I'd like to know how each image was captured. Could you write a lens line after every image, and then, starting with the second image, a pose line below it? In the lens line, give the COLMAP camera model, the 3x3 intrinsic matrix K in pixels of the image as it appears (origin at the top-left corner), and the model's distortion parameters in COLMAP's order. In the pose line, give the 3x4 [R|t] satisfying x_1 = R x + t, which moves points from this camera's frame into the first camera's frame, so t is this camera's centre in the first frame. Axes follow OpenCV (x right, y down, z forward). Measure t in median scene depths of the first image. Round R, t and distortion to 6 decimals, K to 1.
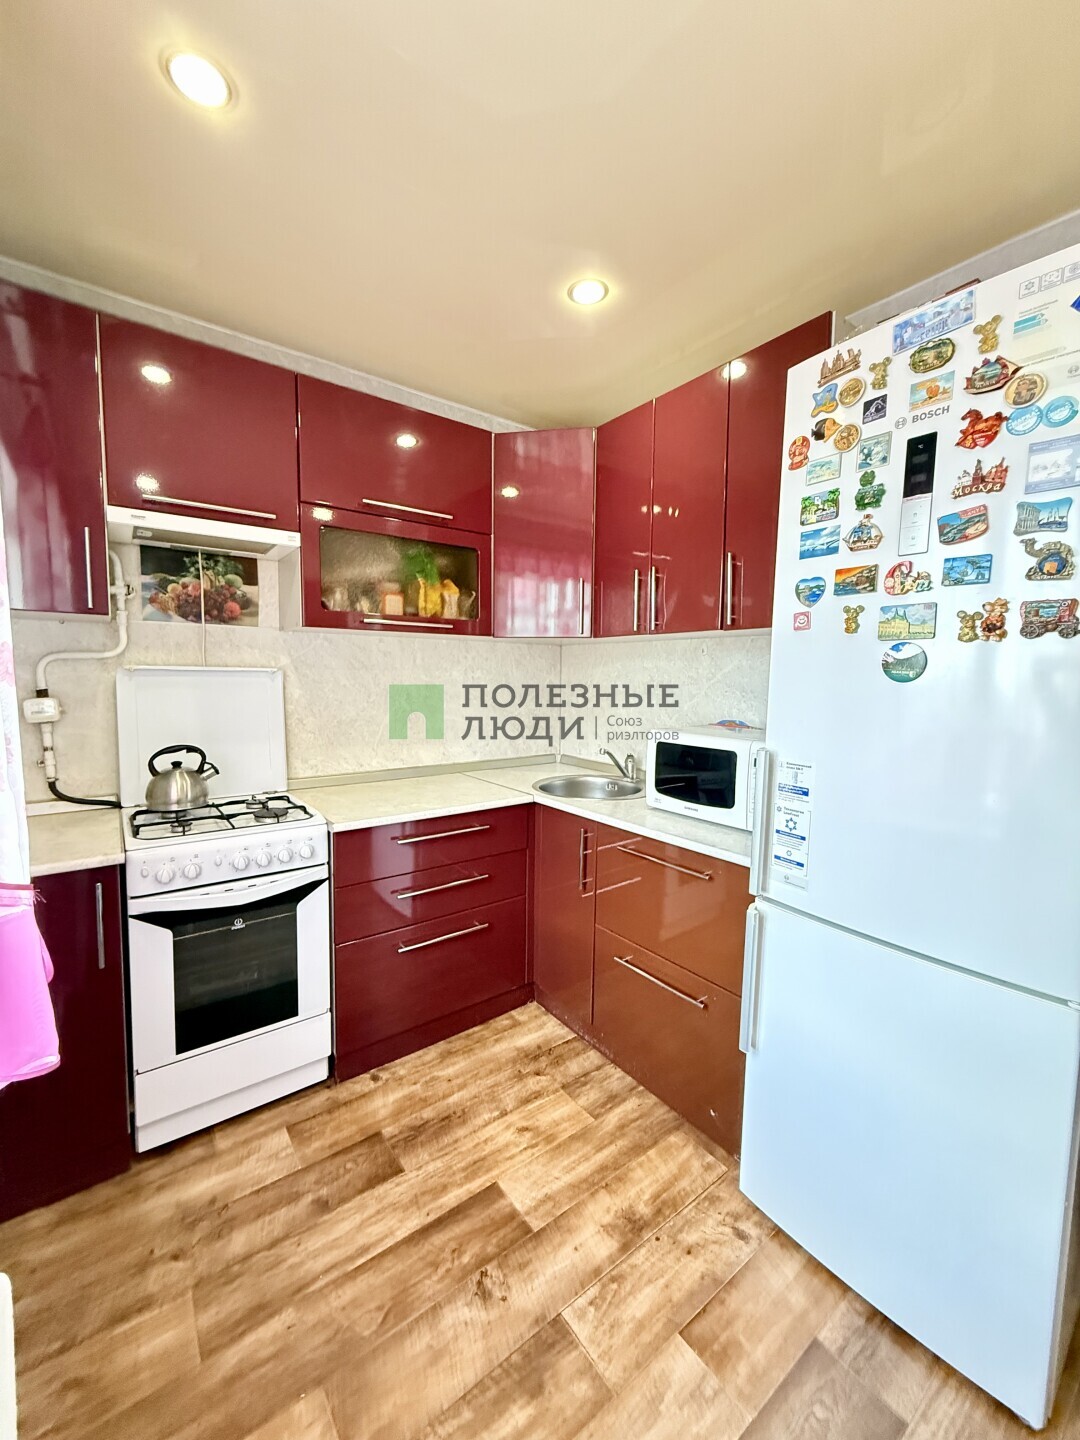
lens RADIAL K [[573.1, 0, 542.3], [0, 573.1, 719.2], [0, 0, 1]] dist [-0.000959, 0.000569]
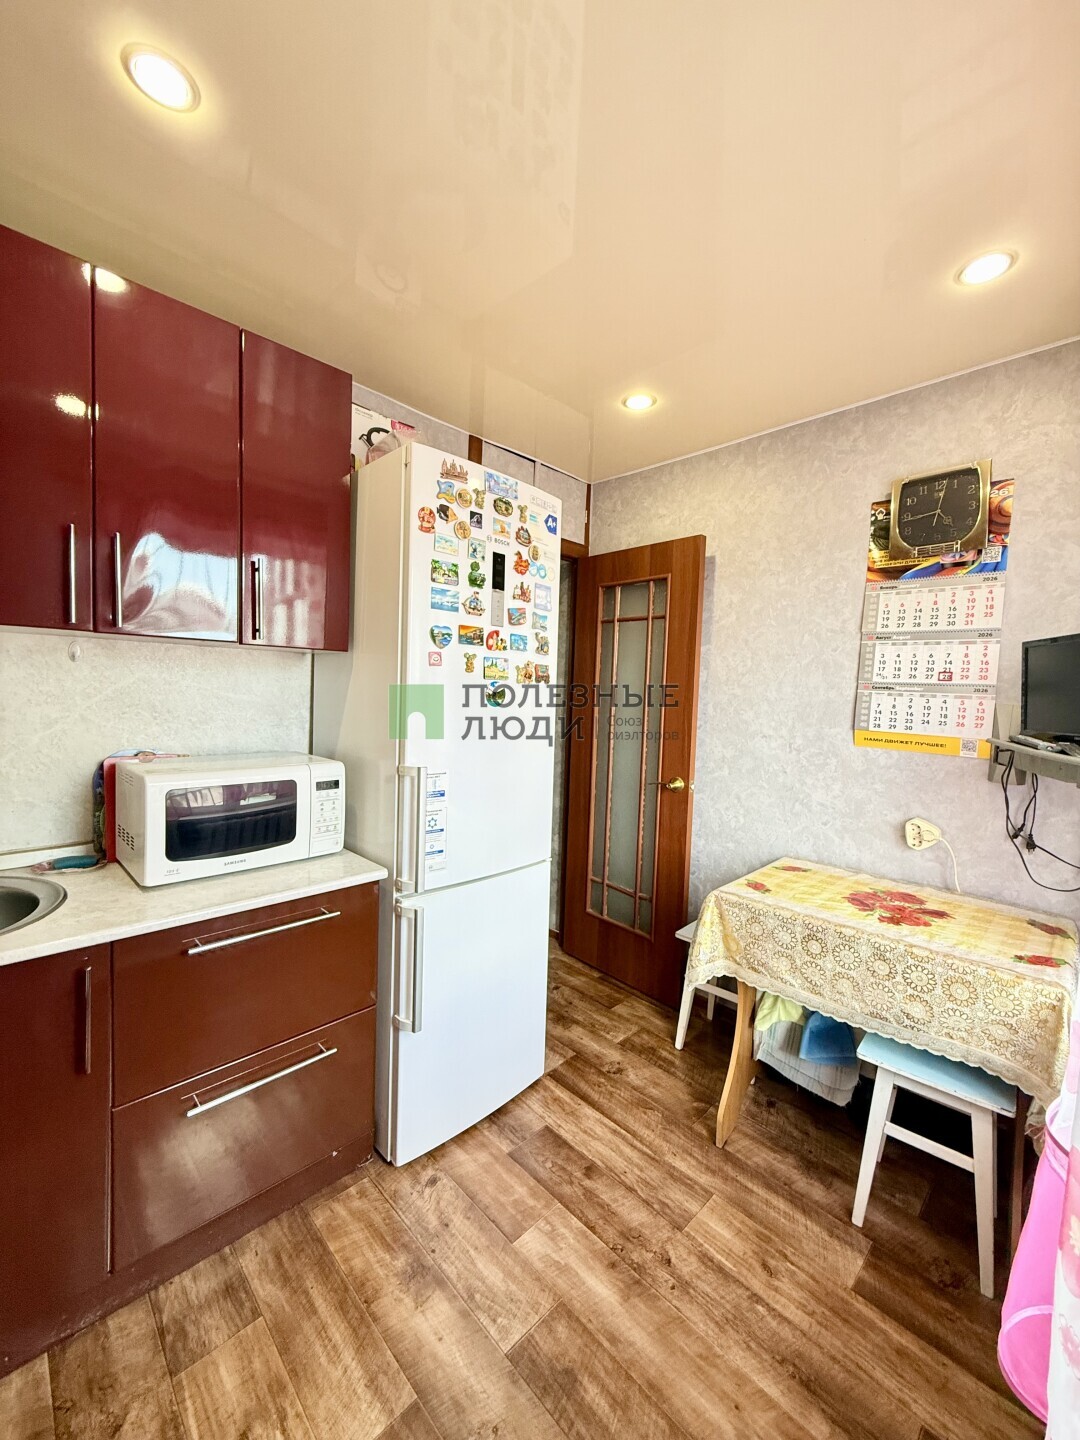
lens RADIAL K [[573.1, 0, 539.0], [0, 573.1, 720.9], [0, 0, 1]] dist [-0.000959, 0.000569]
pose [[-0.122595, -0.068861, 0.990065, -0.624993], [0.040432, 0.996415, 0.074309, -0.091740], [-0.991633, 0.049140, -0.119372, 0.711553]]
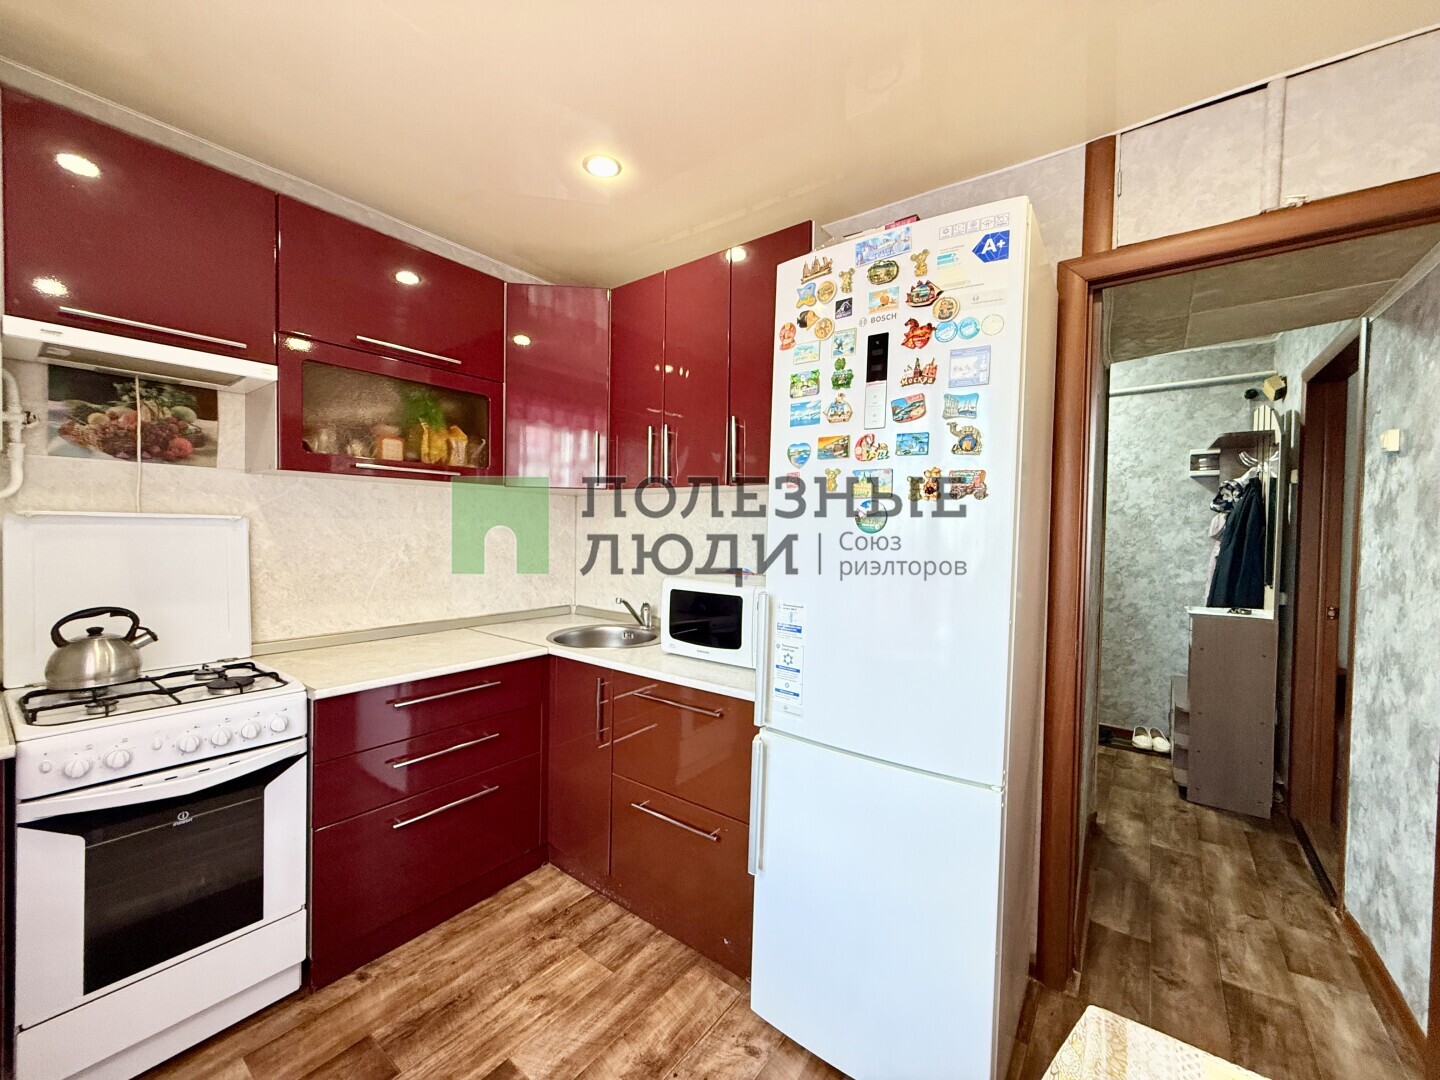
lens RADIAL K [[573.1, 0, 719.7], [0, 573.1, 539.8], [0, 0, 1]] dist [-0.000959, 0.000569]
pose [[0.961364, -0.000465, 0.275280, -0.003763], [0.014856, 0.998629, -0.050195, 0.002909], [-0.274879, 0.052346, 0.960053, -0.044088]]
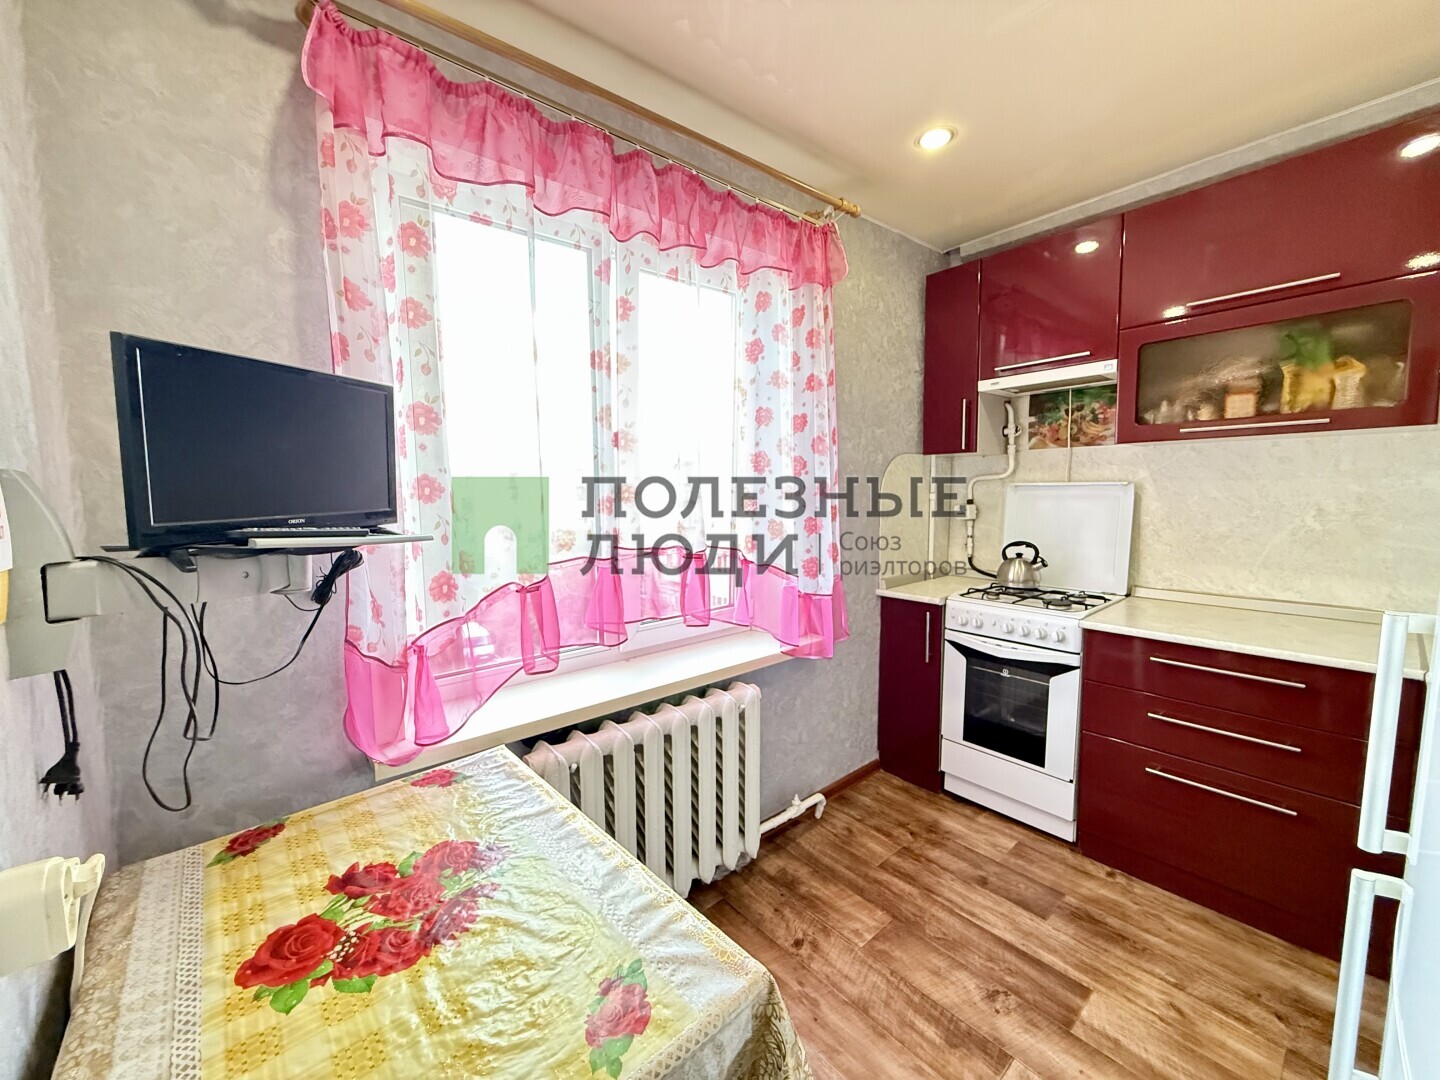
lens RADIAL K [[573.1, 0, 716.5], [0, 573.1, 540.9], [0, 0, 1]] dist [-0.000959, 0.000569]
pose [[0.053800, 0.081274, -0.995239, 0.733408], [-0.058729, 0.995214, 0.078097, -0.020601], [0.996823, 0.054248, 0.058316, 0.209450]]
